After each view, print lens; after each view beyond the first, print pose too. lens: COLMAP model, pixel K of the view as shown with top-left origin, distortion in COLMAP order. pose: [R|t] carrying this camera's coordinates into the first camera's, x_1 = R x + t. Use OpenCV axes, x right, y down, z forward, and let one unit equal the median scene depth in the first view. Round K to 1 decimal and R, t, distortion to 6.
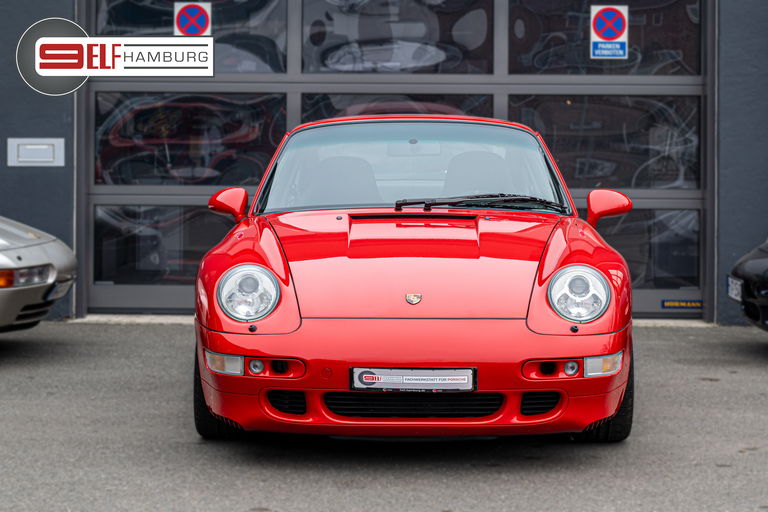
lens RADIAL K [[1220.3, 0, 383.5], [0, 1220.3, 260.4], [0, 0, 1]] dist [-0.031411, 0.000000]
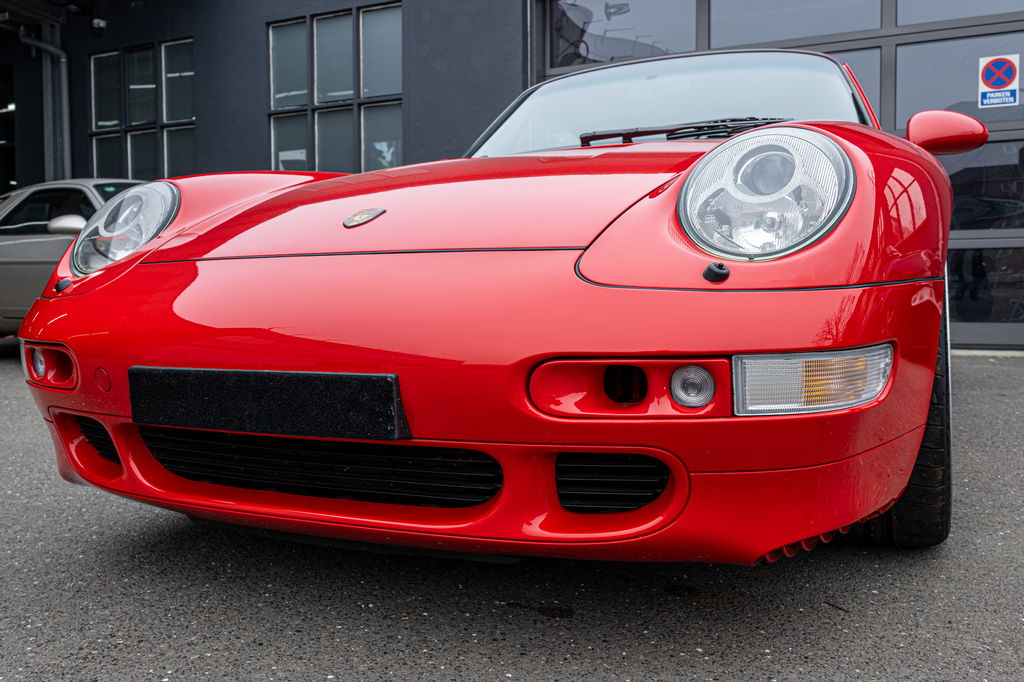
lens RADIAL K [[784.0, 0, 507.4], [0, 784.0, 349.1], [0, 0, 1]] dist [-0.012951, 0.011255]
pose [[0.935881, 0.014402, -0.352022, 0.177752], [-0.001104, 0.999279, 0.037948, 0.068848], [0.352315, -0.035126, 0.935222, 0.770002]]
